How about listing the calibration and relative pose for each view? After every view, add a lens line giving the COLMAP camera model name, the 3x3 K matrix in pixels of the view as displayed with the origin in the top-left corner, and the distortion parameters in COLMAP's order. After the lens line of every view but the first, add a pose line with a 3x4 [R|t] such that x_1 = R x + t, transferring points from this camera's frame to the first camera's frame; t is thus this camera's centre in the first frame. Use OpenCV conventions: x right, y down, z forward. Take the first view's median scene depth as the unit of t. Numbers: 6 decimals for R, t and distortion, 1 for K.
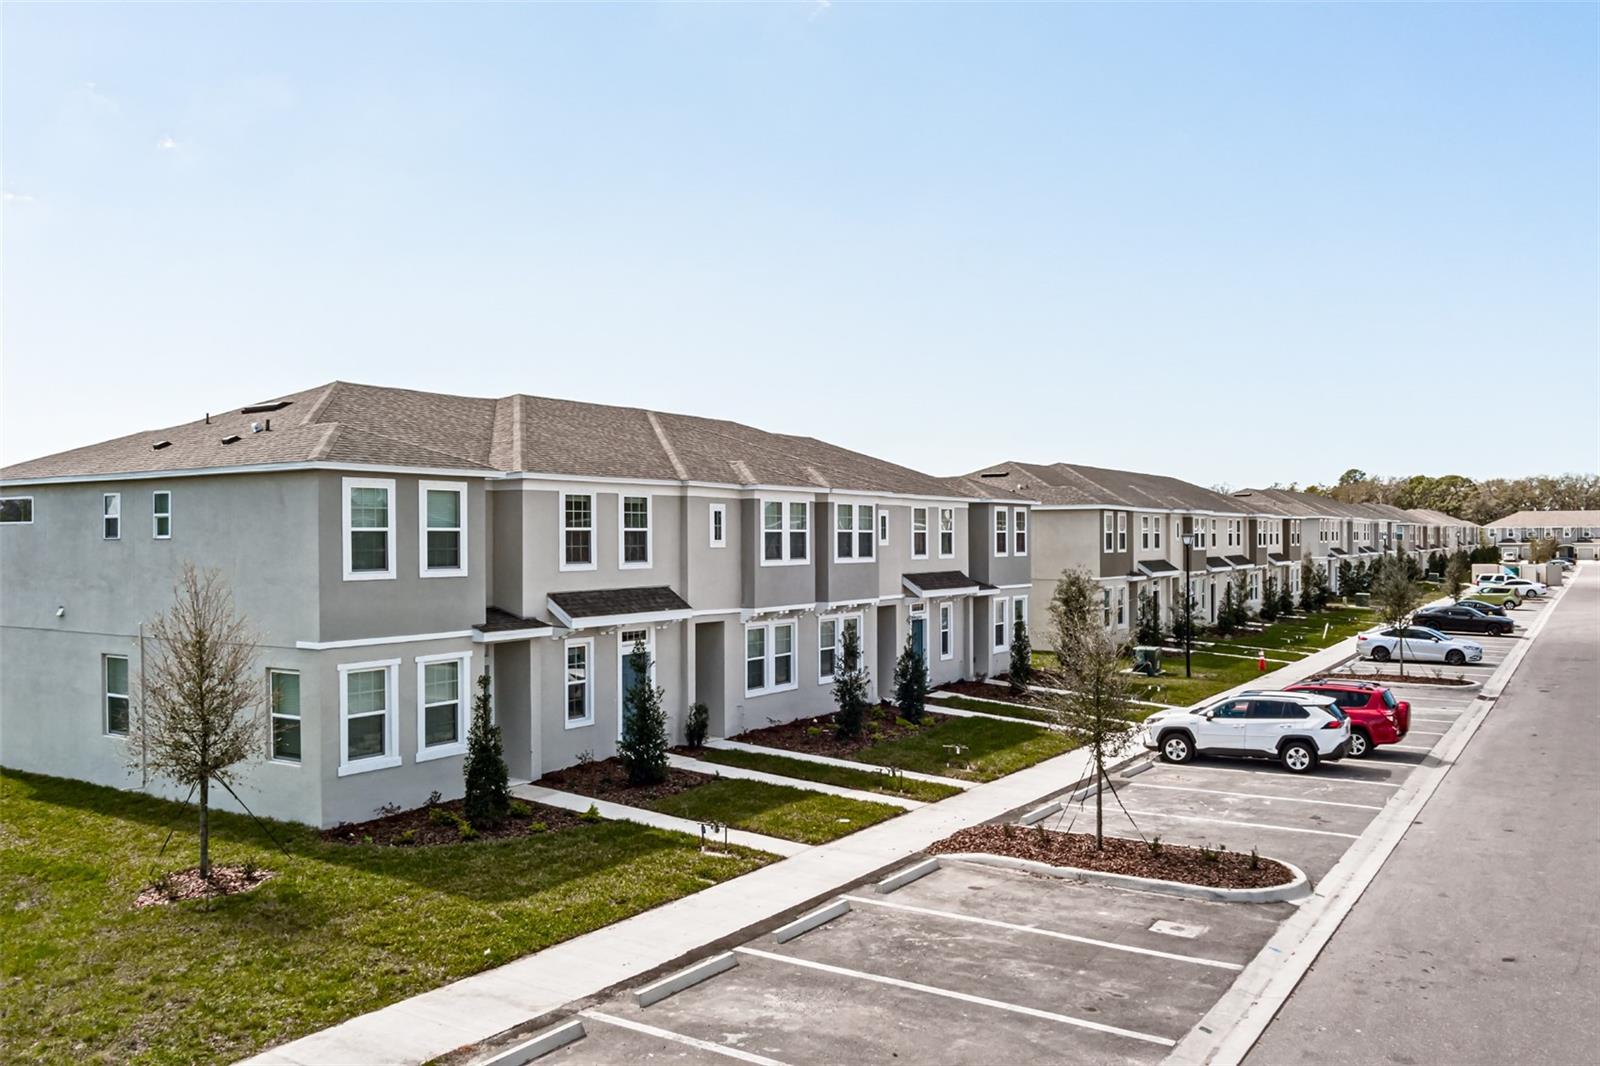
lens RADIAL K [[1282.8, 0, 795.0], [0, 1282.8, 548.8], [0, 0, 1]] dist [-0.044823, -0.020181]
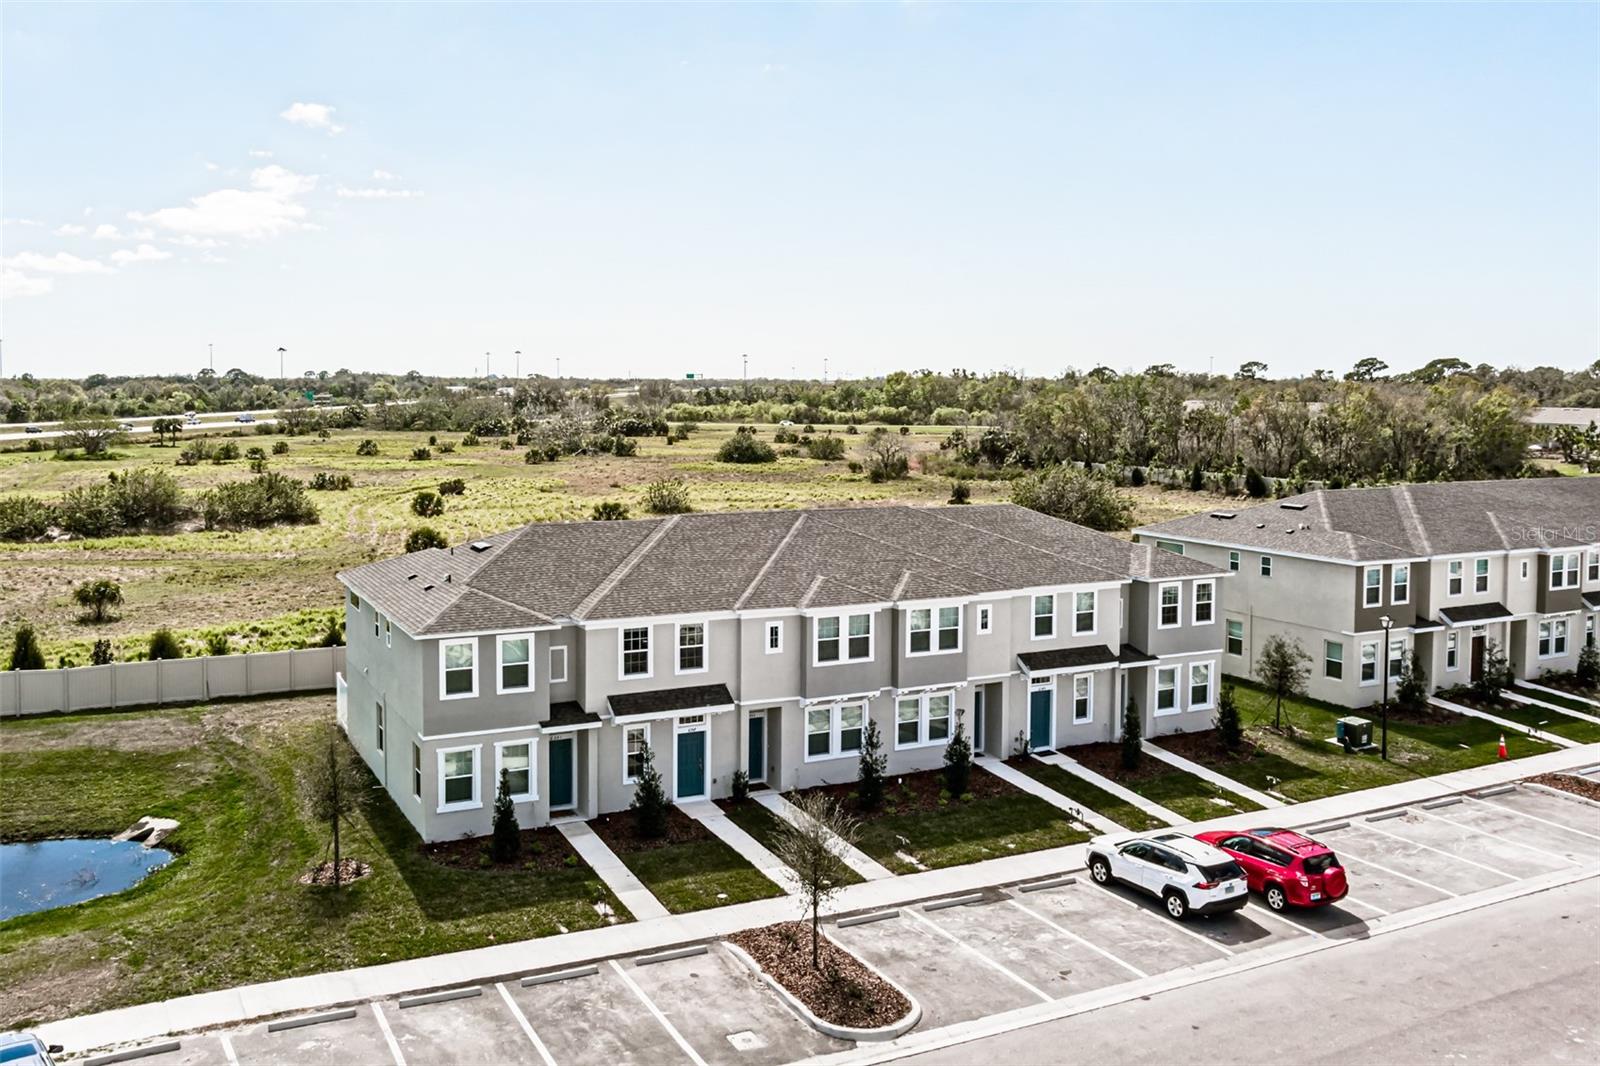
lens RADIAL K [[1282.8, 0, 711.5], [0, 1282.8, 477.0], [0, 0, 1]] dist [-0.044823, -0.020181]
pose [[0.840183, 0.042722, -0.540618, 0.689618], [-0.010764, 0.998010, 0.062138, -0.307080], [0.542197, -0.046388, 0.838970, -0.175521]]
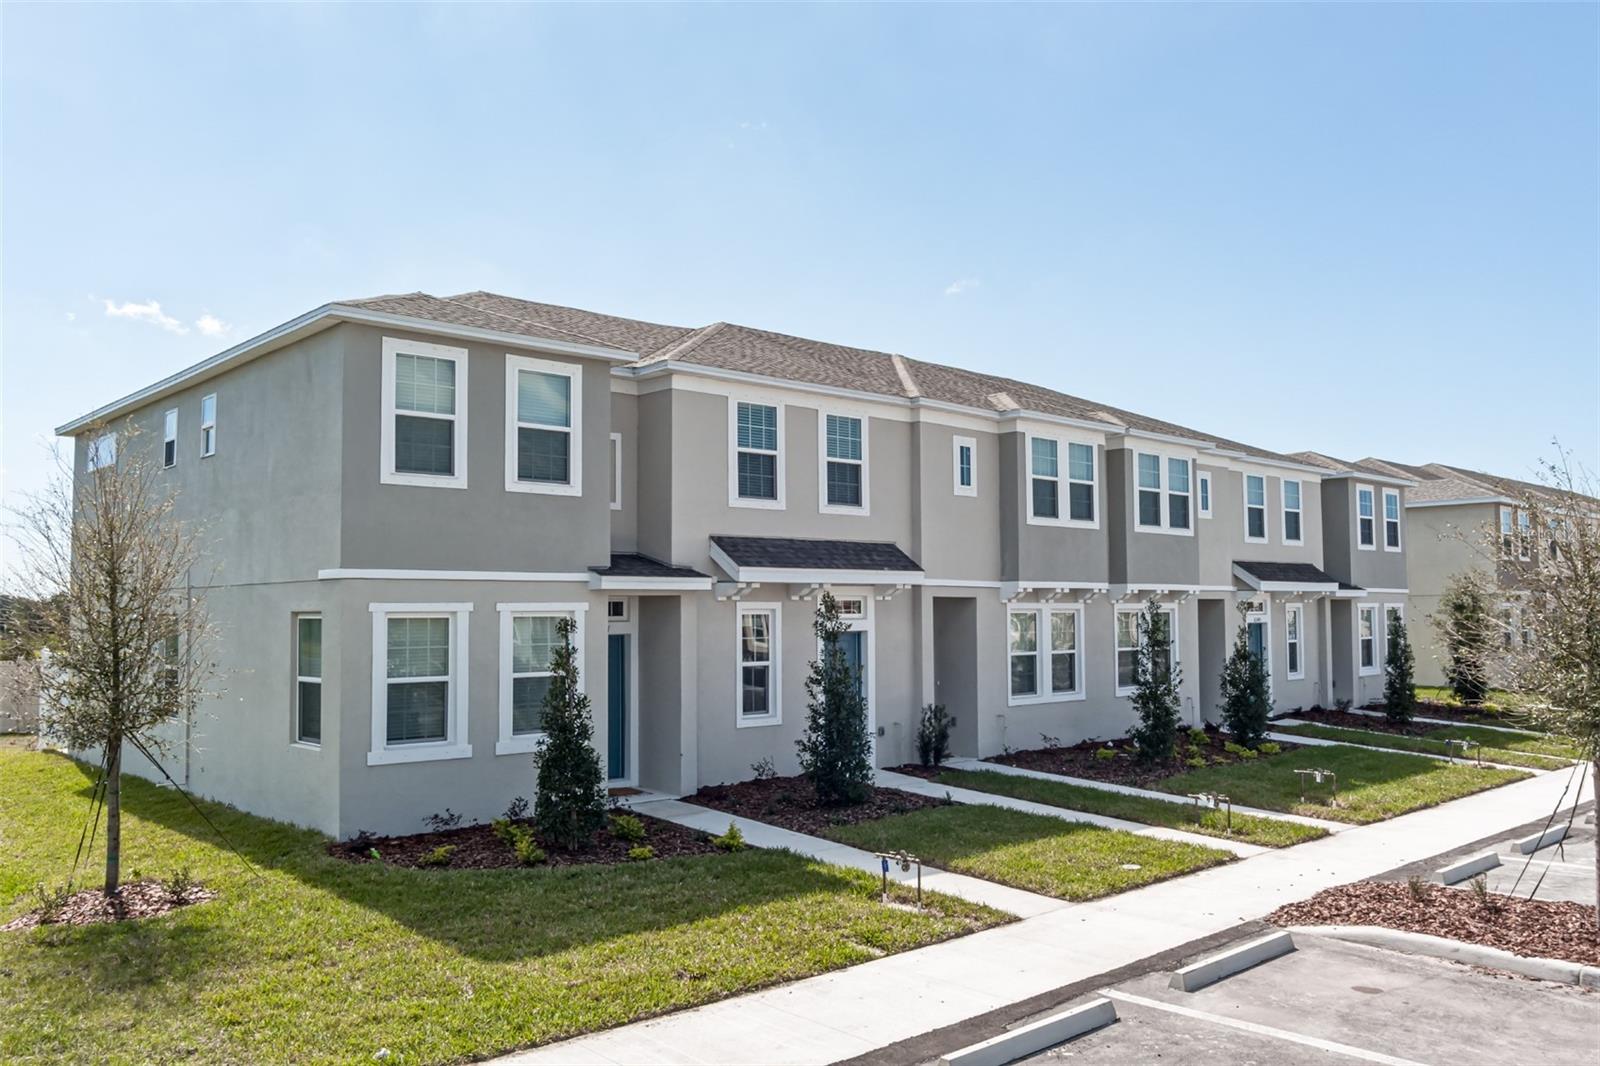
lens RADIAL K [[1282.8, 0, 809.2], [0, 1282.8, 545.9], [0, 0, 1]] dist [-0.044823, -0.020181]
pose [[0.970653, -0.014604, -0.240039, 0.032766], [0.000557, 0.998288, -0.058484, 0.080622], [0.240482, 0.056634, 0.969000, 0.307066]]
